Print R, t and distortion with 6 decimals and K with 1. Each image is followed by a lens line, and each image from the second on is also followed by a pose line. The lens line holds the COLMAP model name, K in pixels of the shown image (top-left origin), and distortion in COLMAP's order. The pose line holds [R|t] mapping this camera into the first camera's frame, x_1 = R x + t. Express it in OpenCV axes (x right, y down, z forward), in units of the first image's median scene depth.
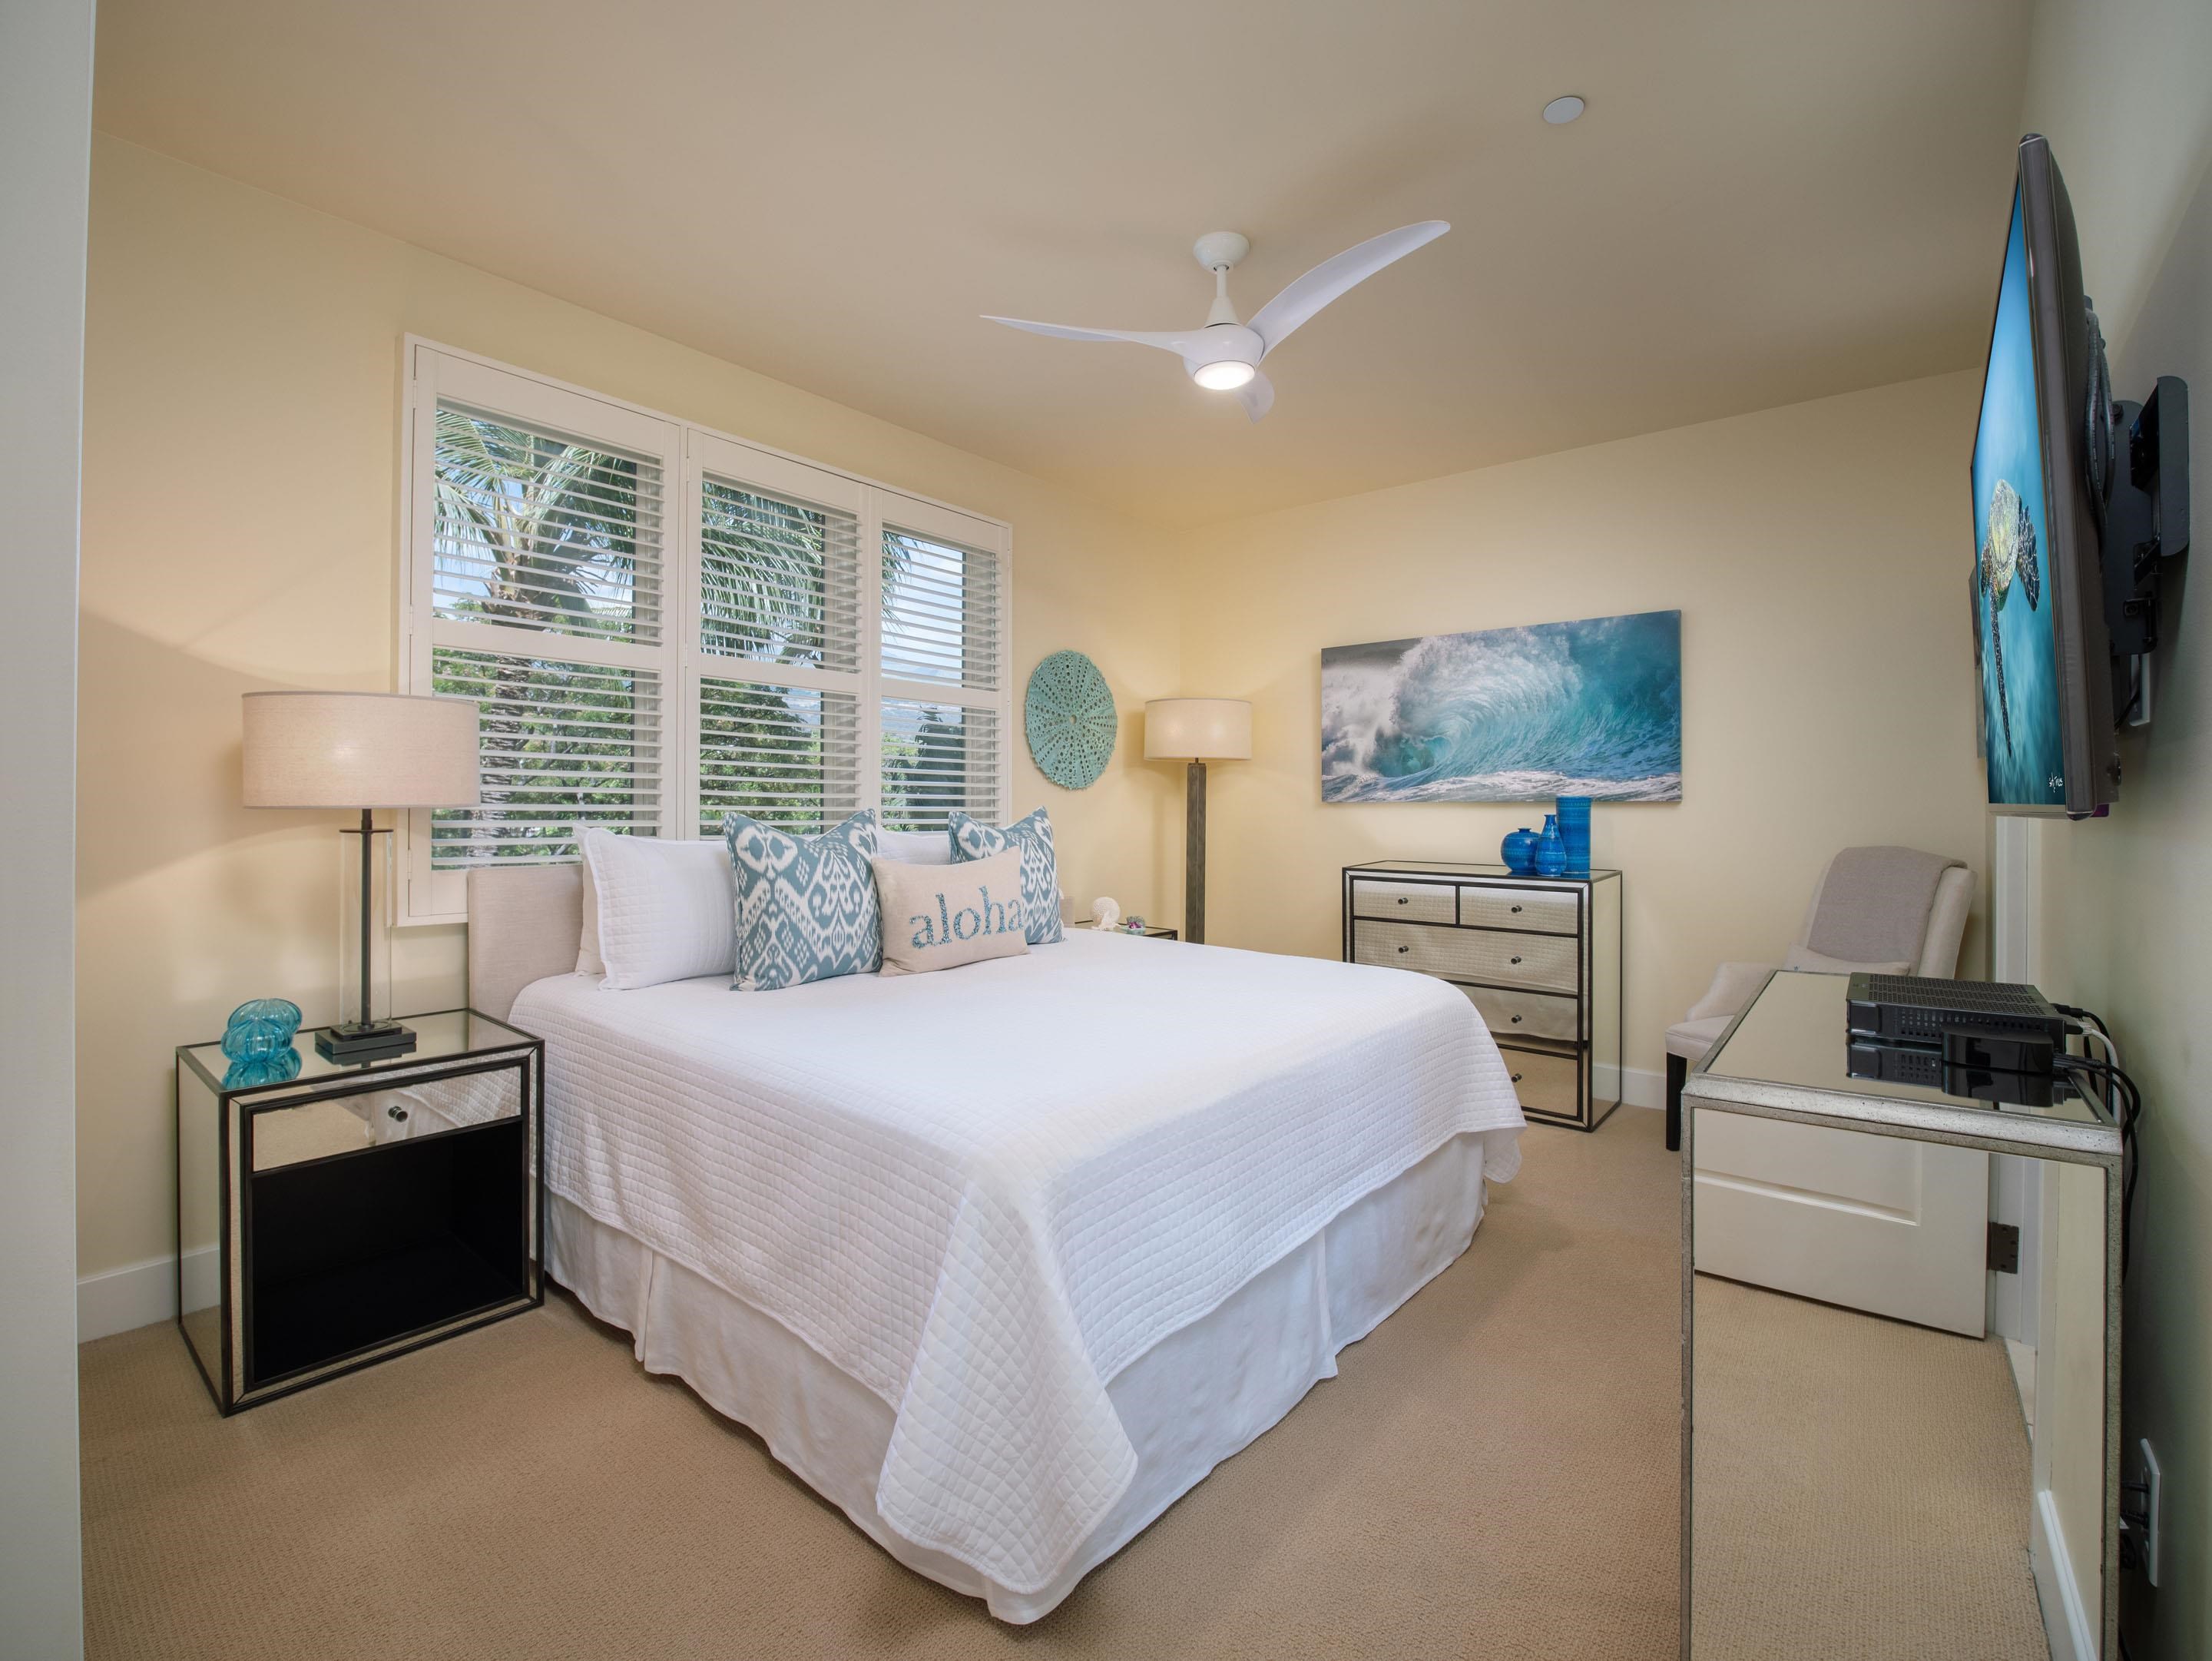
lens RADIAL K [[1011.6, 0, 1104.7], [0, 1011.6, 823.2], [0, 0, 1]] dist [-0.002201, -0.001779]
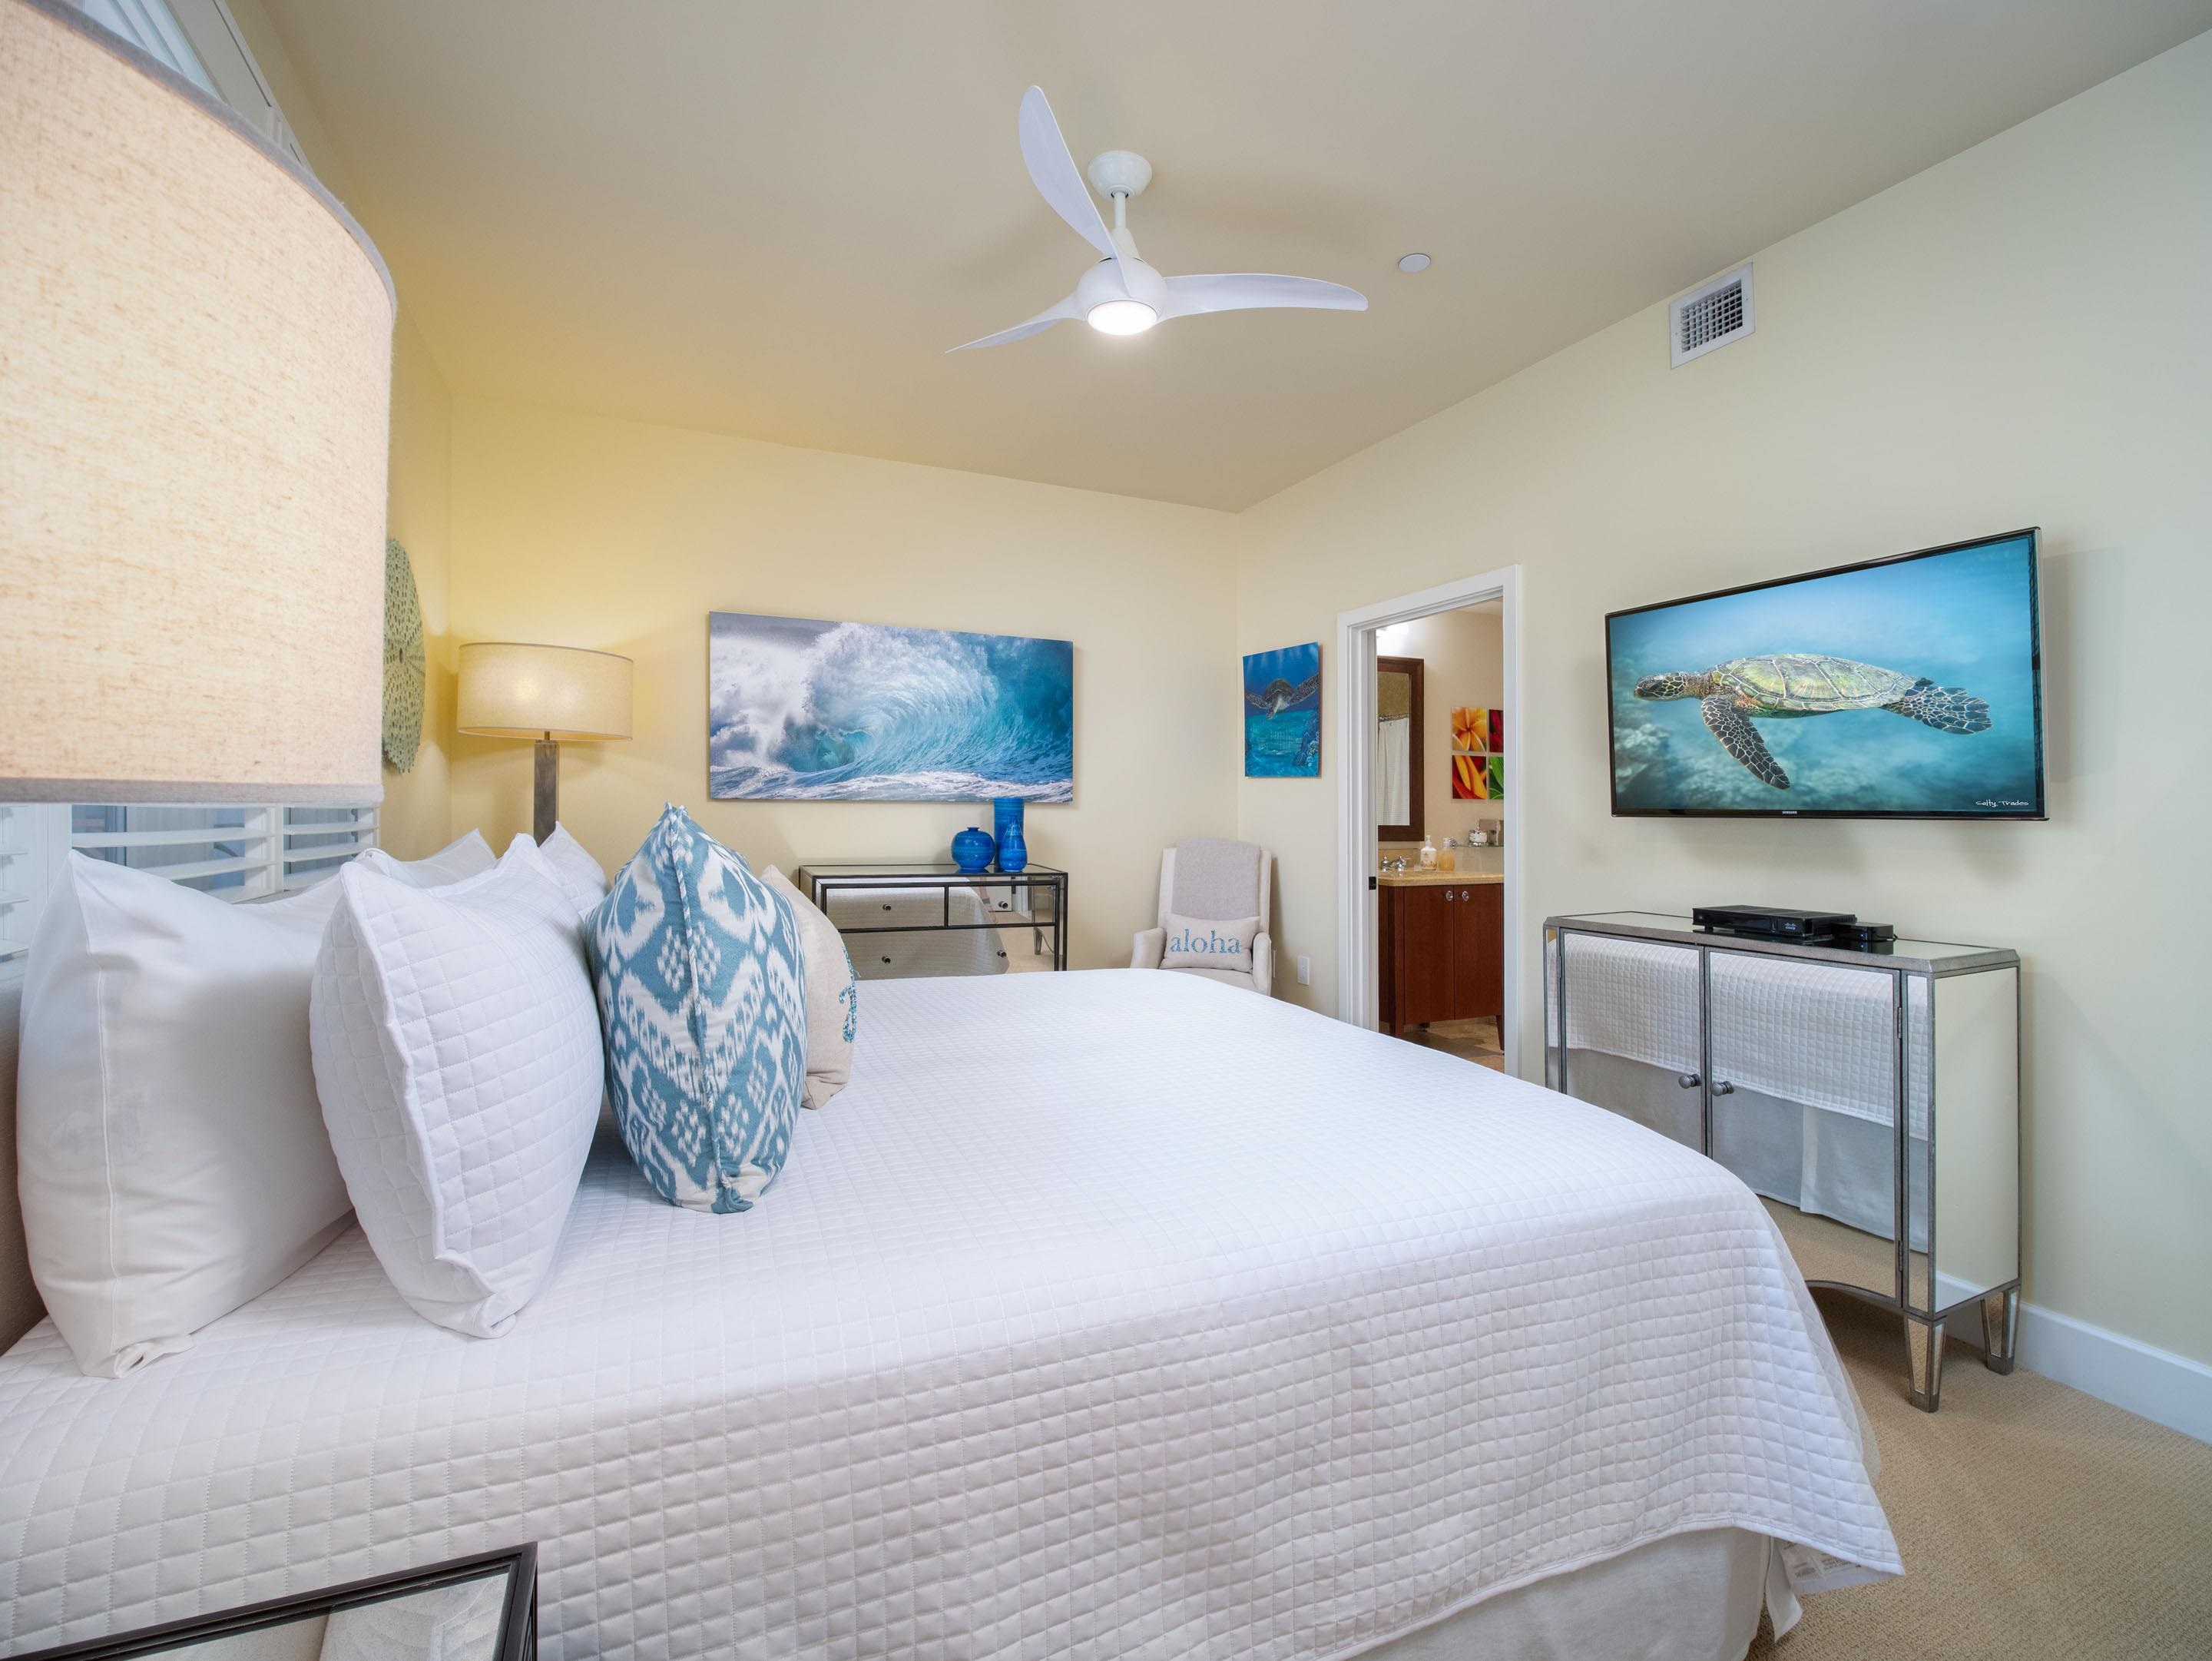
lens RADIAL K [[1011.6, 0, 1105.4], [0, 1011.6, 819.7], [0, 0, 1]] dist [-0.002201, -0.001779]
pose [[0.423719, -0.006637, 0.905769, -0.473972], [0.007022, 0.999967, 0.004043, -0.006094], [-0.905766, 0.004647, 0.423752, 0.441724]]
